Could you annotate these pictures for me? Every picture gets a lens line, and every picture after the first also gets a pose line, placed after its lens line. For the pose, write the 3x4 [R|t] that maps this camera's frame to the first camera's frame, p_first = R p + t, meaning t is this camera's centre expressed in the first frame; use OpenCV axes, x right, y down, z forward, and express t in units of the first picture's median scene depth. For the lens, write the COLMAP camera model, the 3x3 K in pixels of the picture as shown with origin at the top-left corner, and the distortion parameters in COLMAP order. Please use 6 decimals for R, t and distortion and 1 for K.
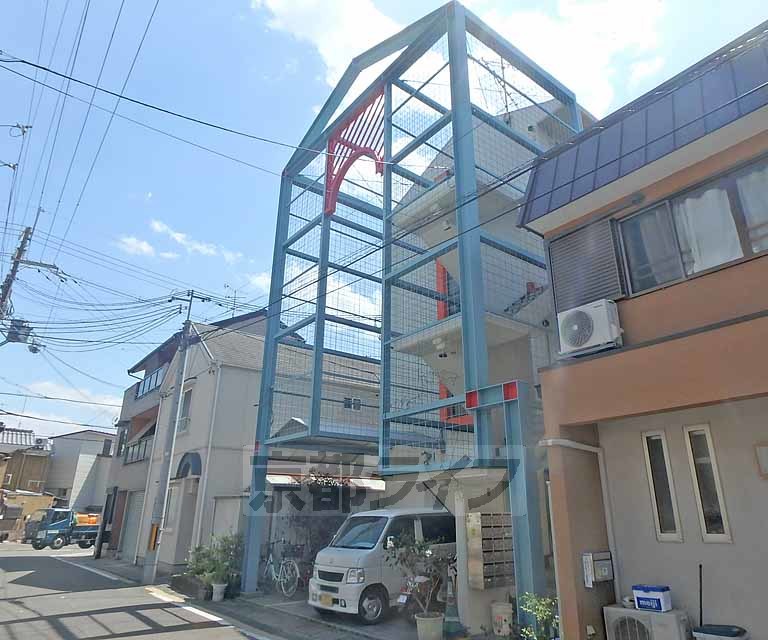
lens RADIAL K [[516.2, 0, 405.5], [0, 516.2, 317.9], [0, 0, 1]] dist [-0.022658, -0.000374]
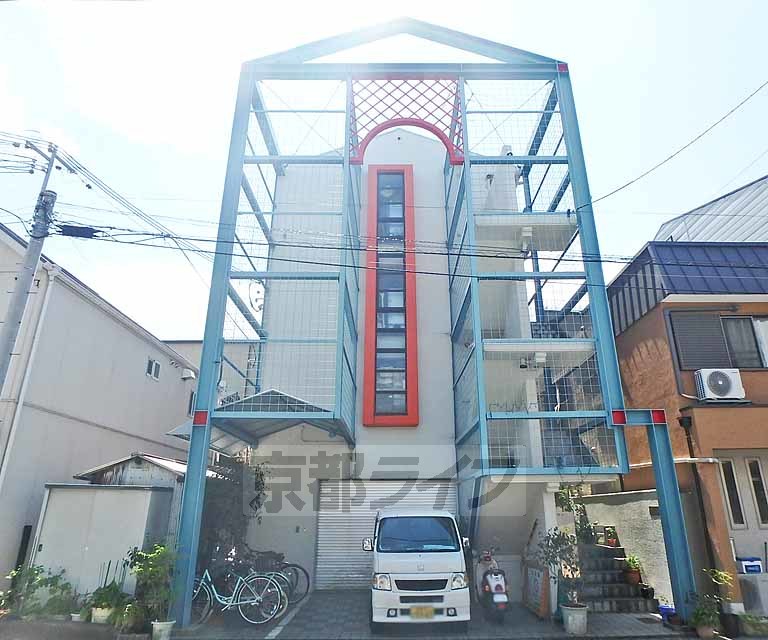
lens RADIAL K [[516.2, 0, 405.5], [0, 516.2, 317.9], [0, 0, 1]] dist [-0.022658, -0.000374]
pose [[0.642123, 0.275793, 0.715274, -1.275213], [-0.270135, 0.954600, -0.125564, 0.255989], [-0.717430, -0.112593, 0.687471, 0.646896]]
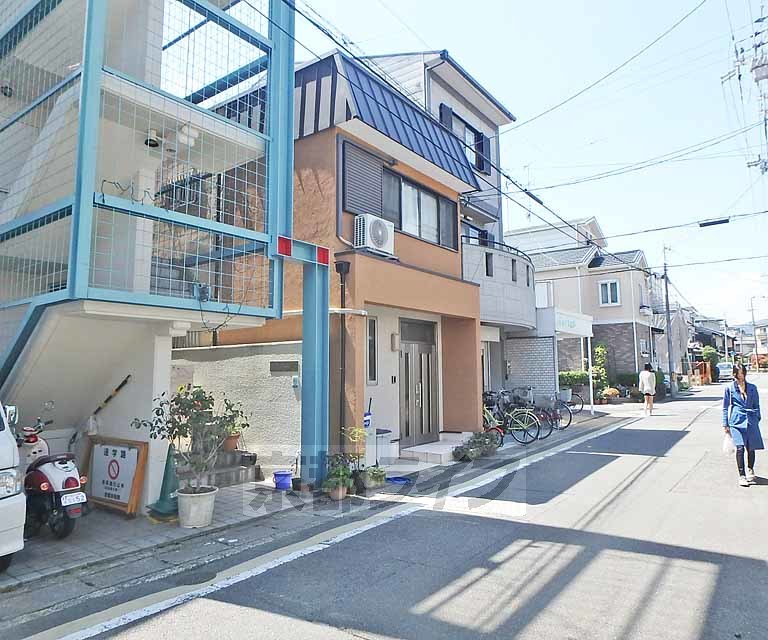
lens RADIAL K [[516.2, 0, 405.5], [0, 516.2, 317.9], [0, 0, 1]] dist [-0.022658, -0.000374]
pose [[-0.240589, 0.116245, 0.963641, -0.890478], [-0.331466, 0.923278, -0.194132, 0.436425], [-0.912276, -0.366121, -0.183600, 1.068696]]
